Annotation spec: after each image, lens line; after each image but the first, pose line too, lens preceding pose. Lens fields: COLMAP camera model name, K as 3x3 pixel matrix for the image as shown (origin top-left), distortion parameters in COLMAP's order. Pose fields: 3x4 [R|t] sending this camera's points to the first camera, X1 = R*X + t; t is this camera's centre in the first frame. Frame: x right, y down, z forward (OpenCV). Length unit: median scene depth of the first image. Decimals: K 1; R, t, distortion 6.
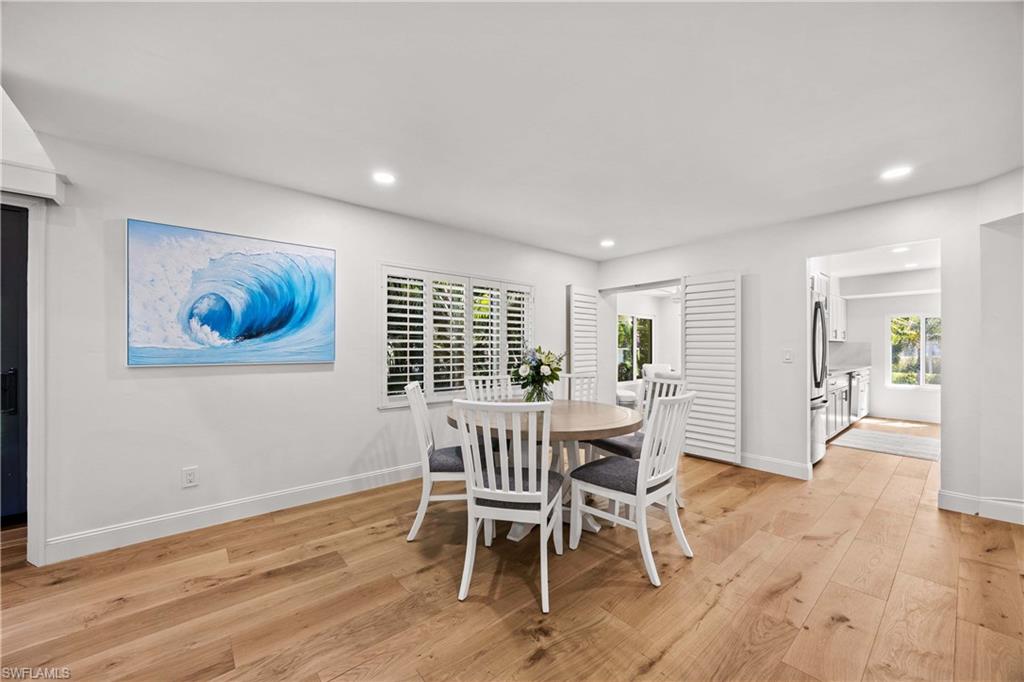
lens RADIAL K [[395.2, 0, 515.5], [0, 395.2, 347.8], [0, 0, 1]] dist [0.000210, 0.000033]
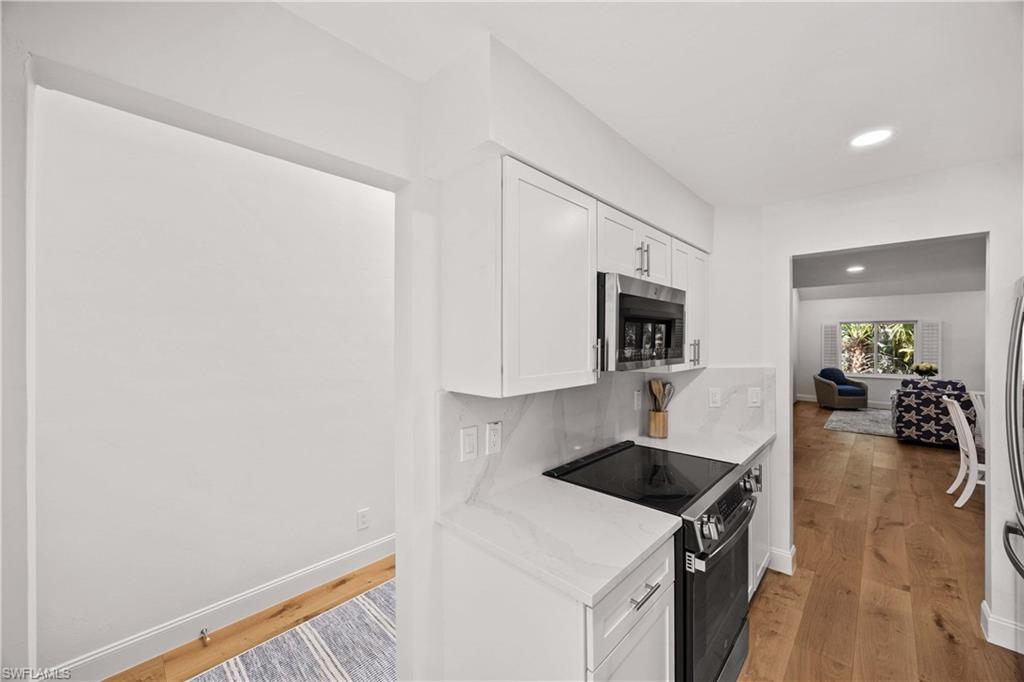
lens RADIAL K [[388.0, 0, 514.0], [0, 388.0, 341.9], [0, 0, 1]] dist [-0.000929, -0.000015]
pose [[-0.996023, 0.004174, -0.089002, 2.007184], [0.003956, 0.999989, 0.002621, -0.116813], [0.089012, 0.002259, -0.996028, 2.049362]]
